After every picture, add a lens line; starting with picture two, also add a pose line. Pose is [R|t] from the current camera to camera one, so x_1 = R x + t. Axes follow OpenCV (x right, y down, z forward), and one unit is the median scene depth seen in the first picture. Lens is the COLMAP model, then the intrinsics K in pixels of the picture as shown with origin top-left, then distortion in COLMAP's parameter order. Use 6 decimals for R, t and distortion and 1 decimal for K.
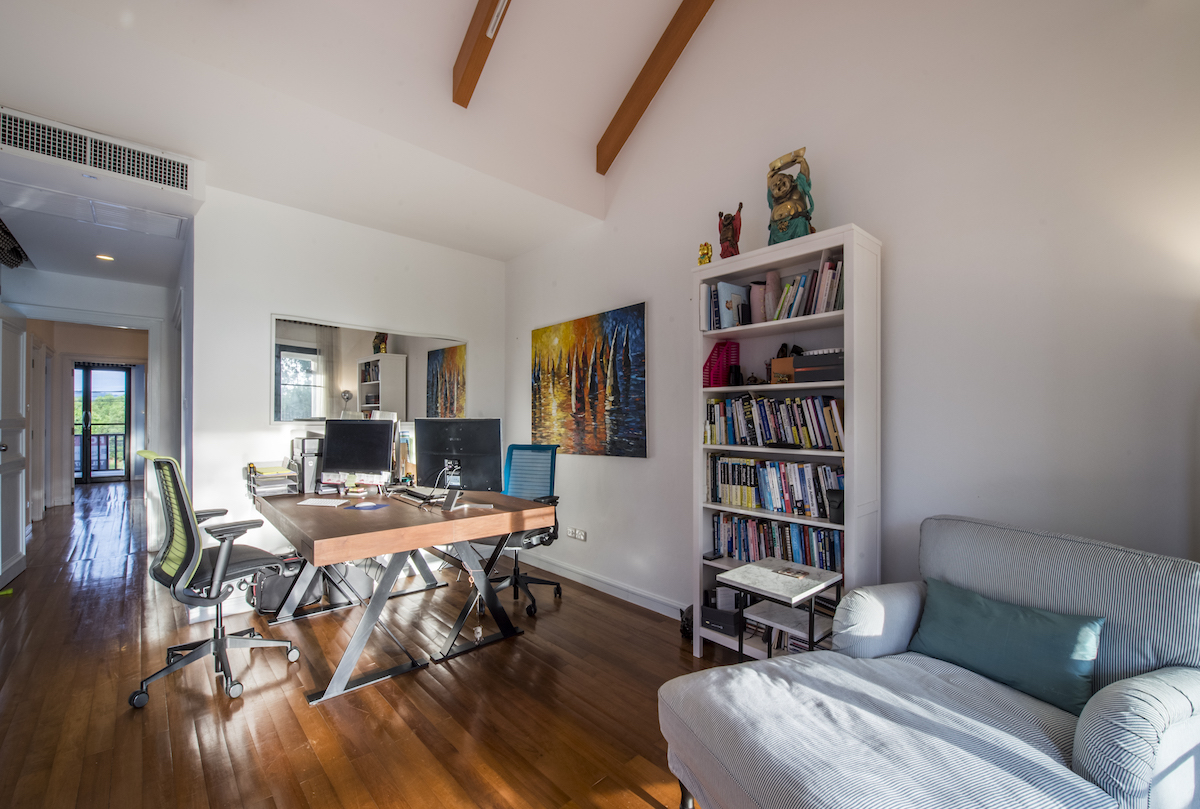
lens RADIAL K [[496.6, 0, 592.3], [0, 496.6, 416.3], [0, 0, 1]] dist [-0.015003, -0.000167]
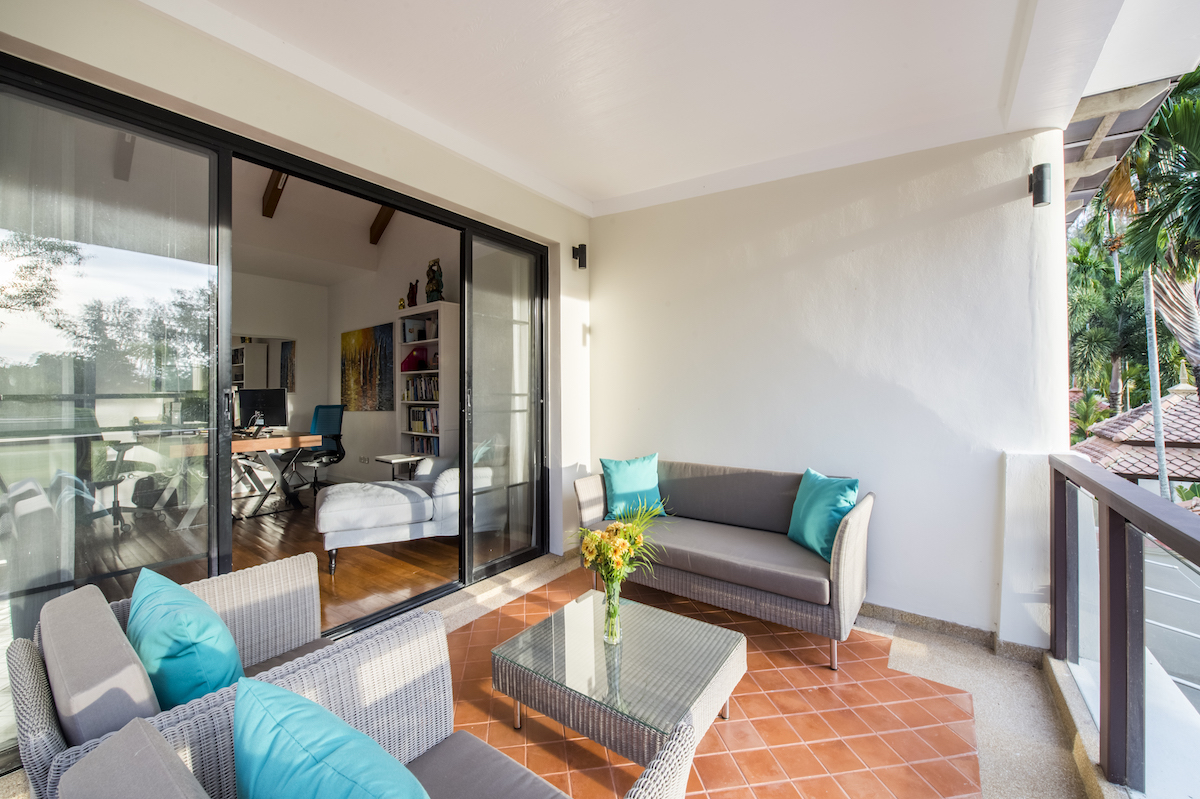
lens RADIAL K [[467.0, 0, 595.2], [0, 467.0, 385.7], [0, 0, 1]] dist [-0.009113, -0.000293]
pose [[0.983362, -0.007123, 0.181515, 0.652394], [0.008878, 0.999921, -0.008855, 0.020320], [-0.181437, 0.010319, 0.983348, -0.965878]]
